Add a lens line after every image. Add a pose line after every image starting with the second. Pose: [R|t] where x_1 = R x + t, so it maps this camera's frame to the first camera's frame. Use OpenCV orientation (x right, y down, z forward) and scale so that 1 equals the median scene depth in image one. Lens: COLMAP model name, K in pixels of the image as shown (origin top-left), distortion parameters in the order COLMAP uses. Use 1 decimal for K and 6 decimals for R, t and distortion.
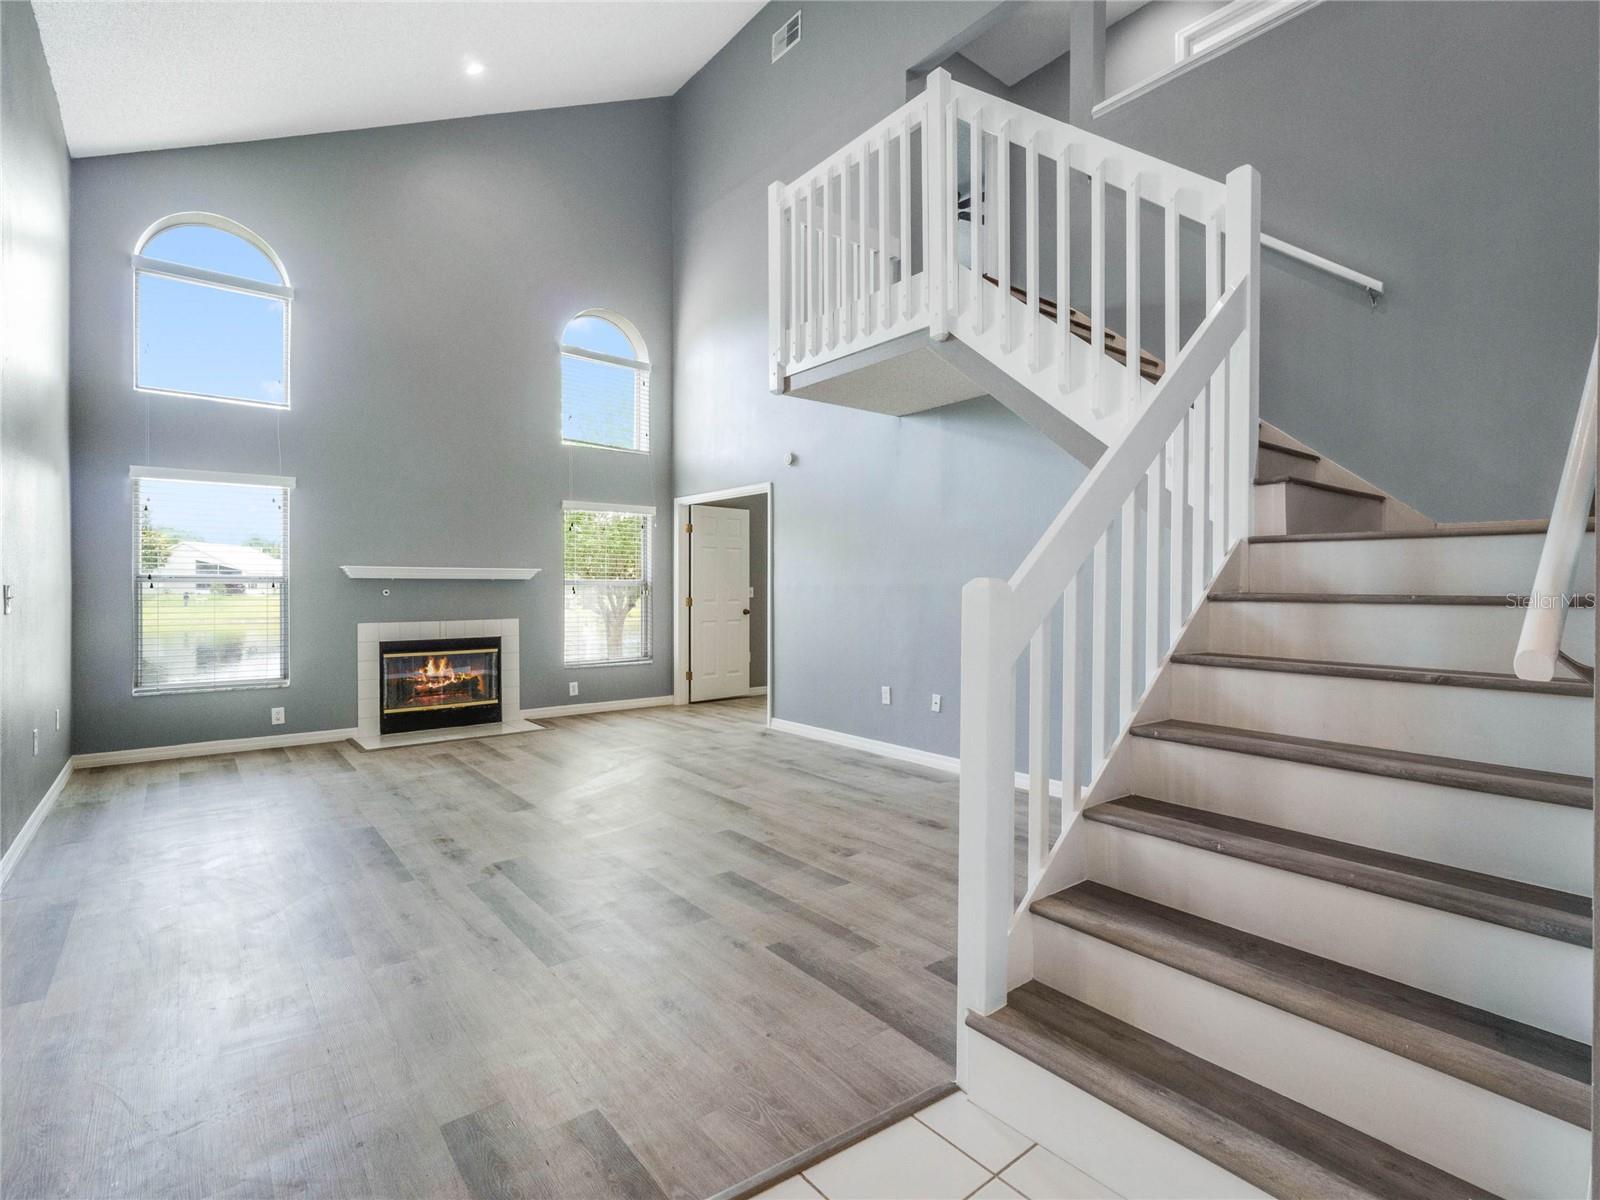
lens RADIAL K [[779.2, 0, 812.5], [0, 779.2, 595.9], [0, 0, 1]] dist [-0.010123, -0.000184]
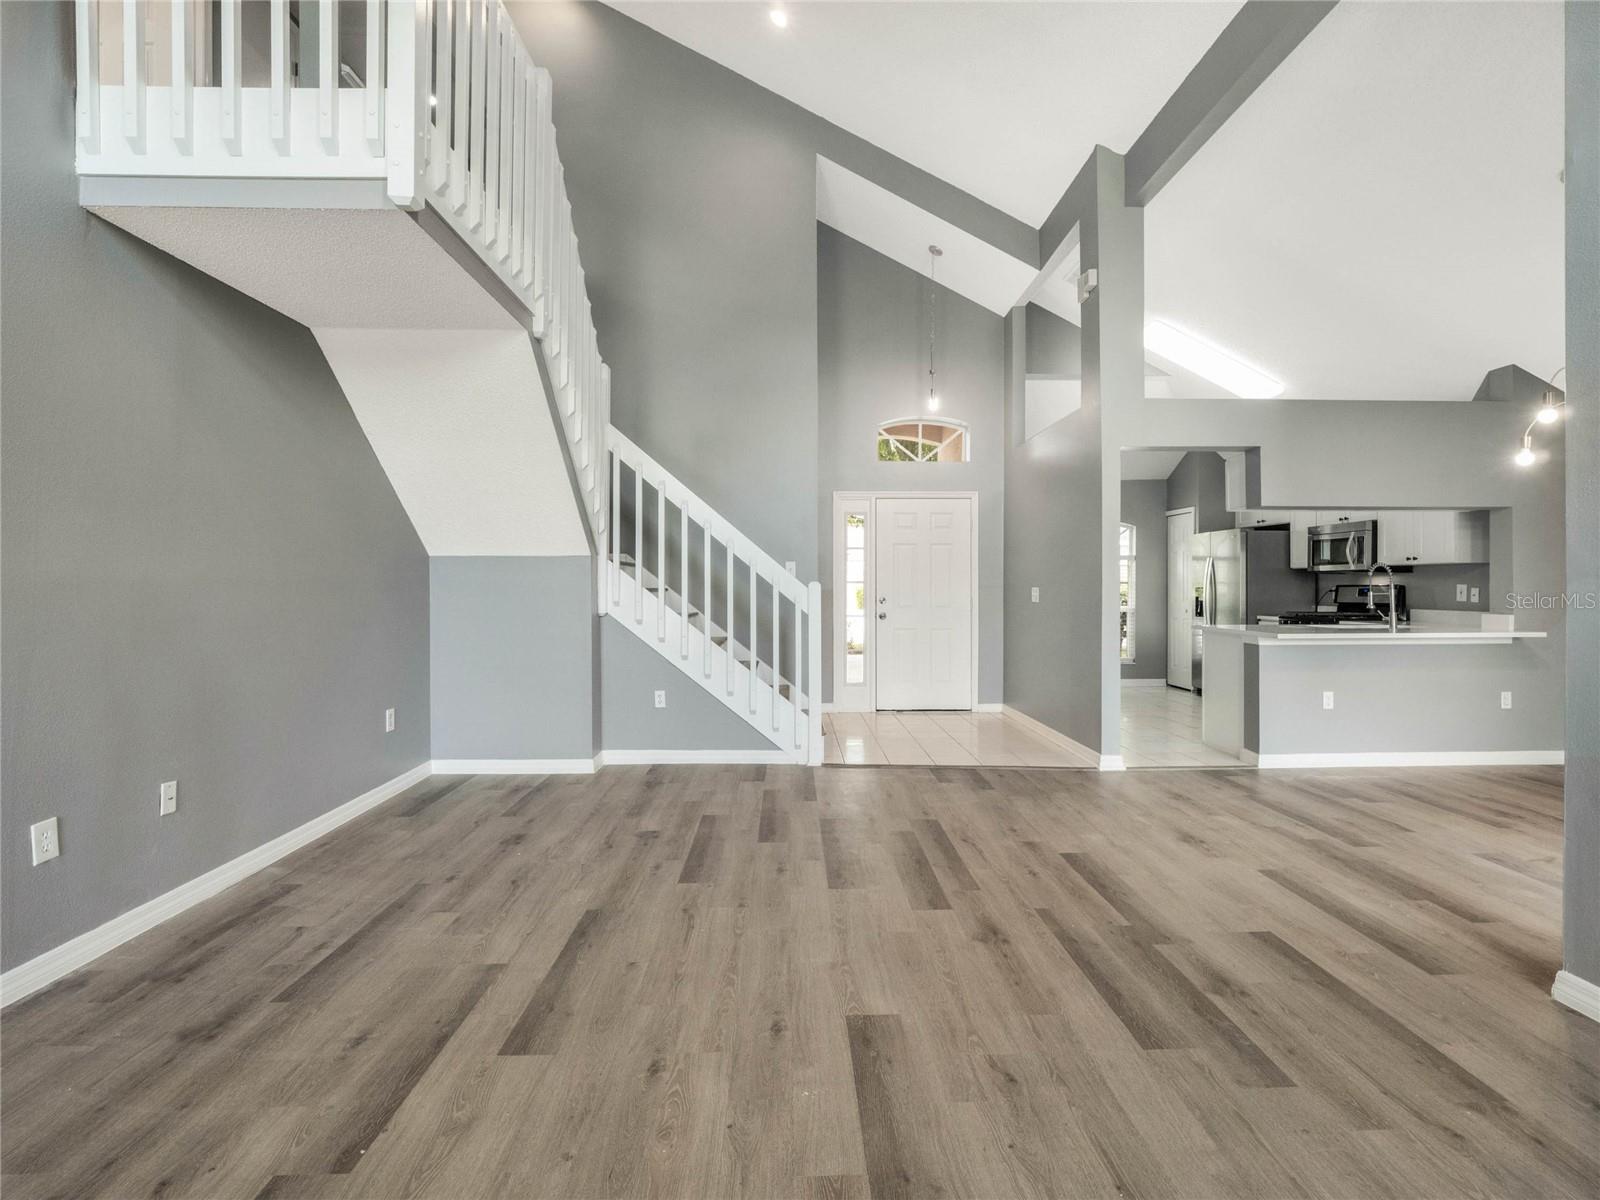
lens RADIAL K [[779.2, 0, 811.1], [0, 779.2, 588.8], [0, 0, 1]] dist [-0.010123, -0.000184]
pose [[-0.795076, -0.002054, 0.606506, -0.429761], [0.006866, 0.999900, 0.012387, -0.010602], [-0.606471, 0.014013, -0.794982, 0.941450]]
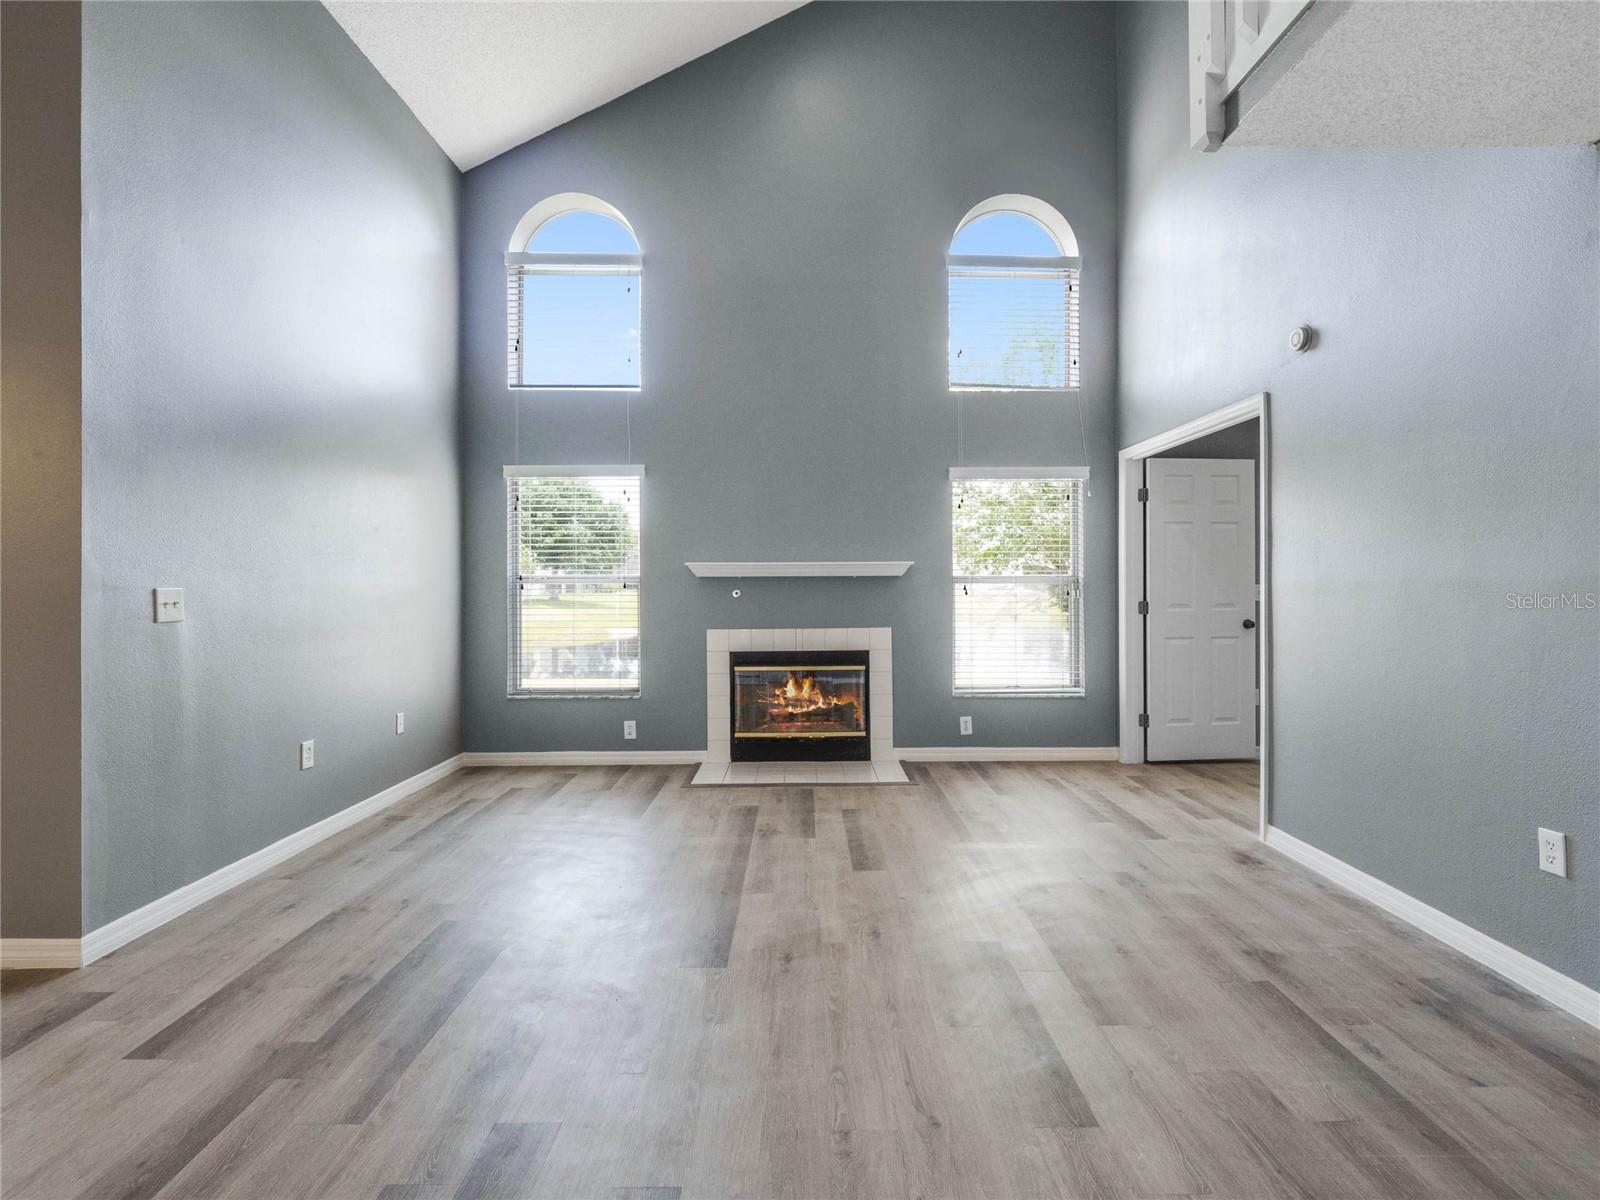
lens RADIAL K [[779.2, 0, 807.1], [0, 779.2, 589.1], [0, 0, 1]] dist [-0.010123, -0.000184]
pose [[0.777894, -0.000876, -0.628395, 0.039209], [-0.001698, 0.999992, -0.003496, -0.006048], [0.628393, 0.003787, 0.777886, 0.387028]]
